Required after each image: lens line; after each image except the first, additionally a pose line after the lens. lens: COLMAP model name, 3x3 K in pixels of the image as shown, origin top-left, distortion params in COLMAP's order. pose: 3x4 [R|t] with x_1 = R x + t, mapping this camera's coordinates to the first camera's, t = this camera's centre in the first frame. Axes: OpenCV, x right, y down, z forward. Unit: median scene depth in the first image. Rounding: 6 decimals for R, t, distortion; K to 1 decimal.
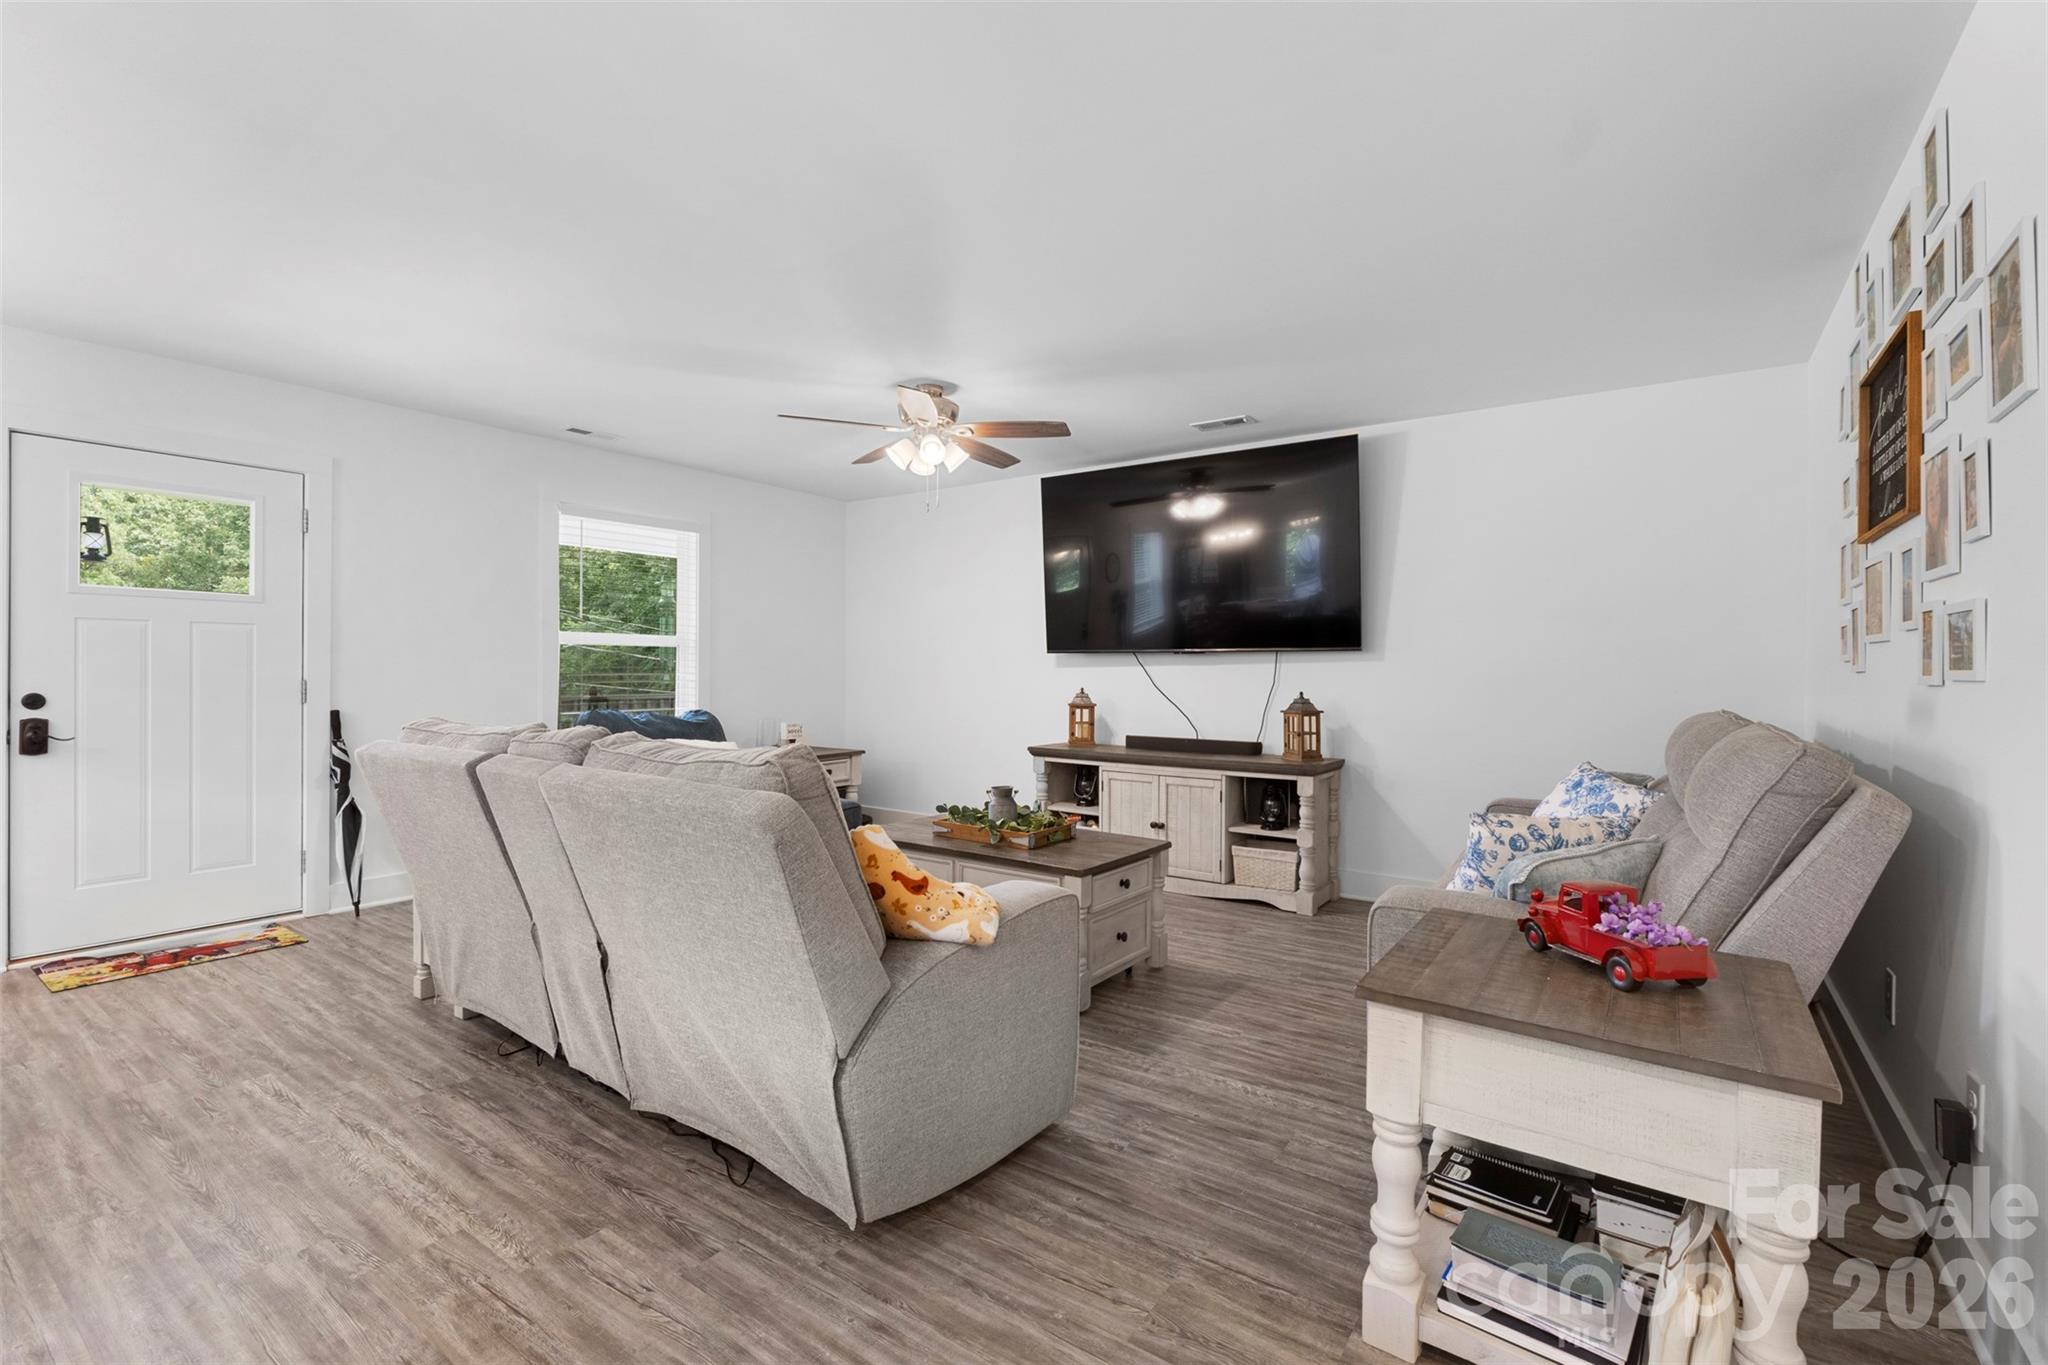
lens RADIAL K [[892.8, 0, 1029.8], [0, 892.8, 679.5], [0, 0, 1]] dist [-0.007862, 0.000136]
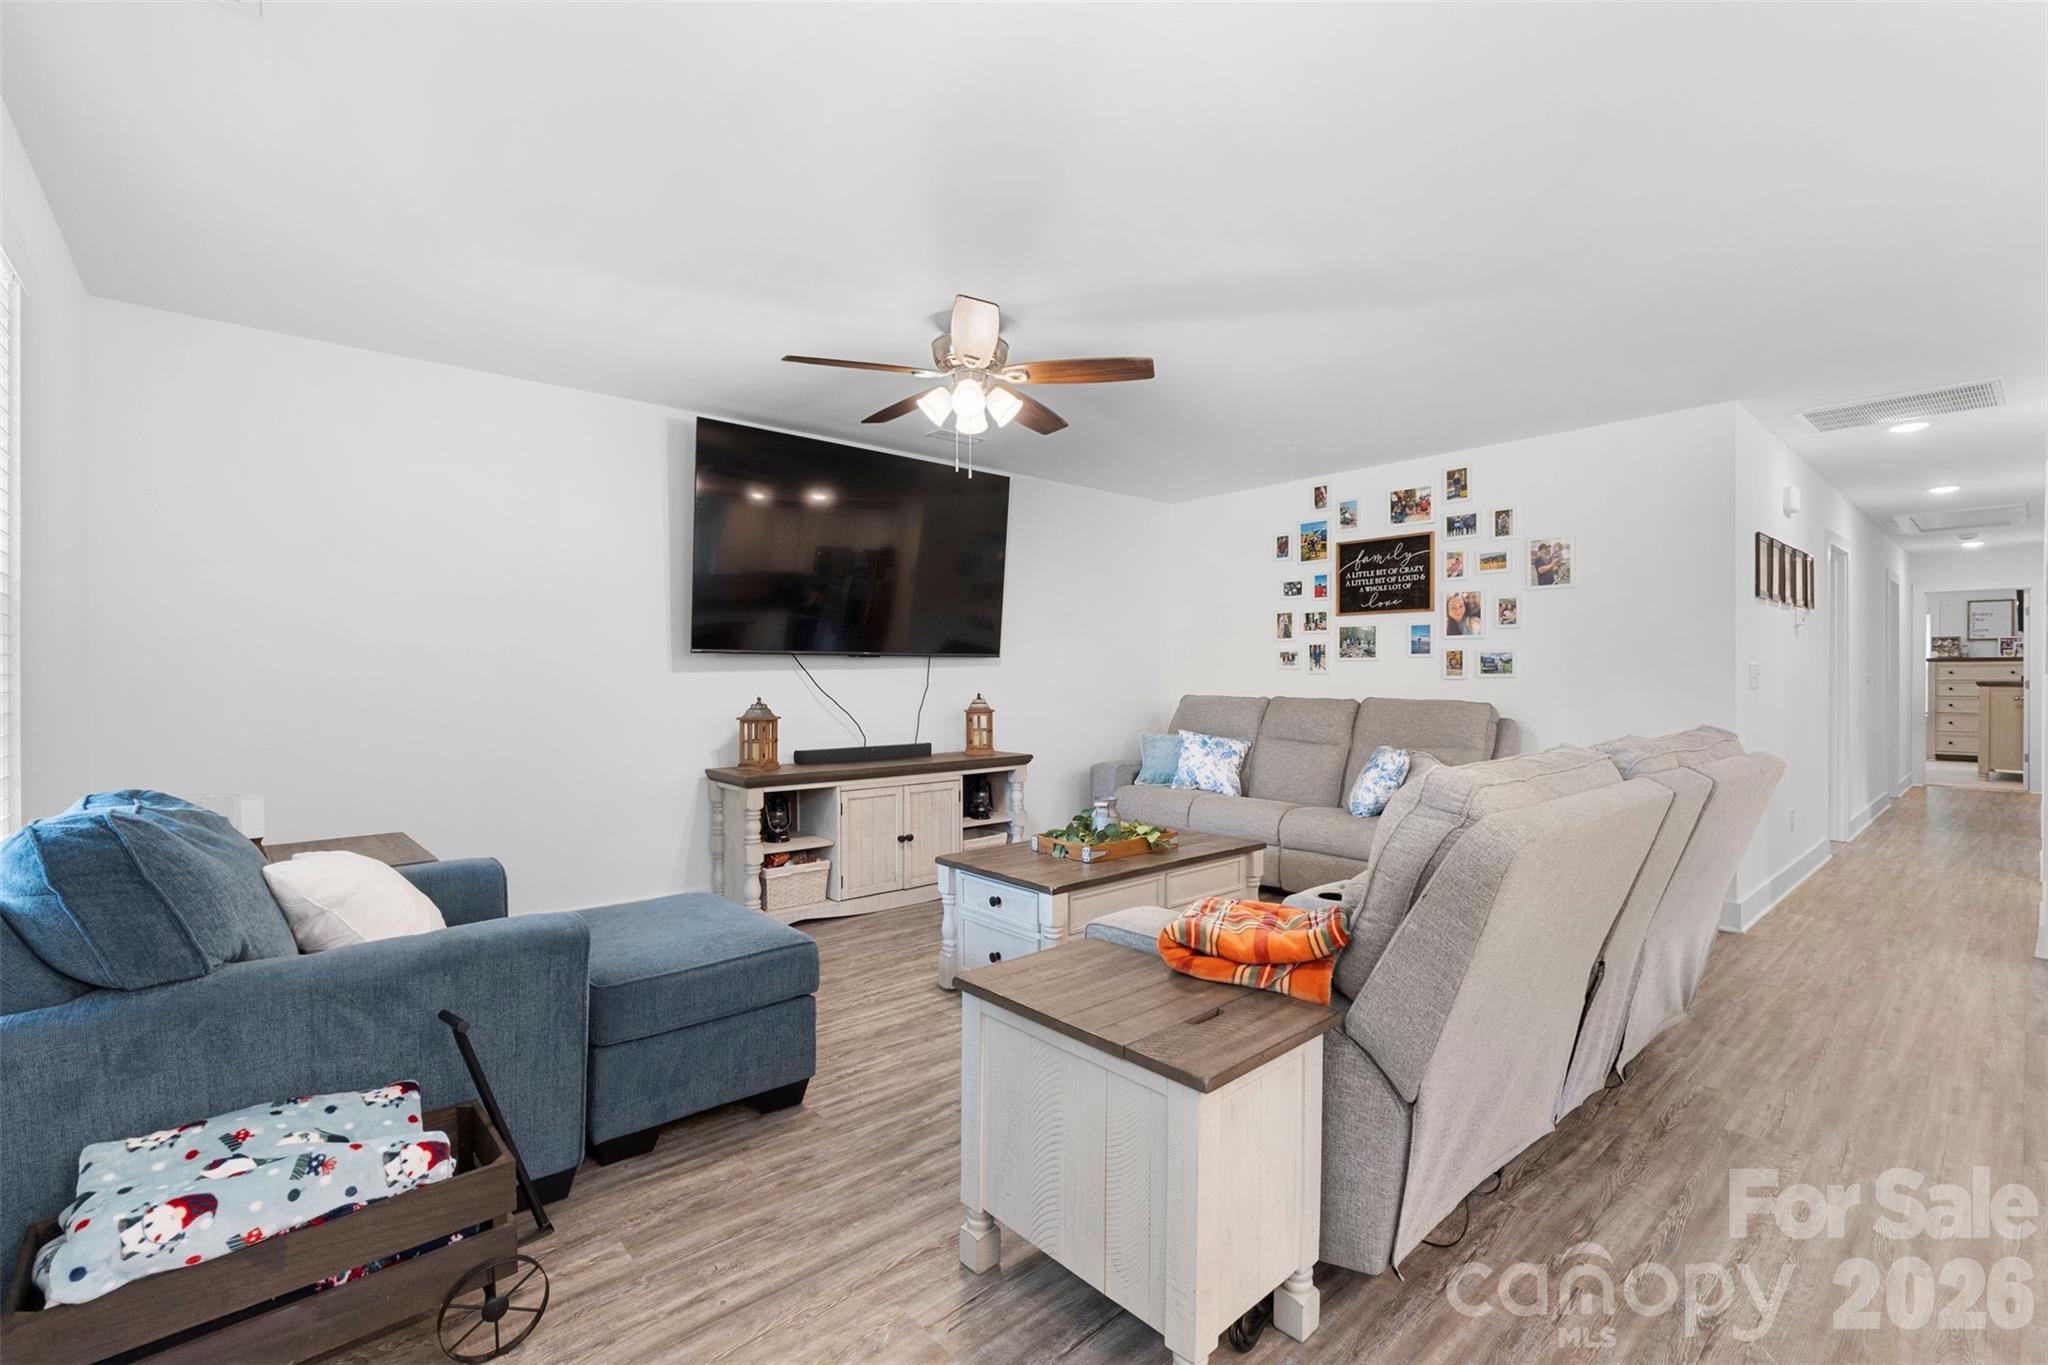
lens RADIAL K [[904.1, 0, 1020.7], [0, 904.1, 675.5], [0, 0, 1]] dist [-0.008279, -0.000767]
pose [[0.233456, -0.001880, 0.972366, -0.807093], [0.015460, 0.999879, -0.001778, -0.005718], [-0.972245, 0.015448, 0.233457, 0.699226]]
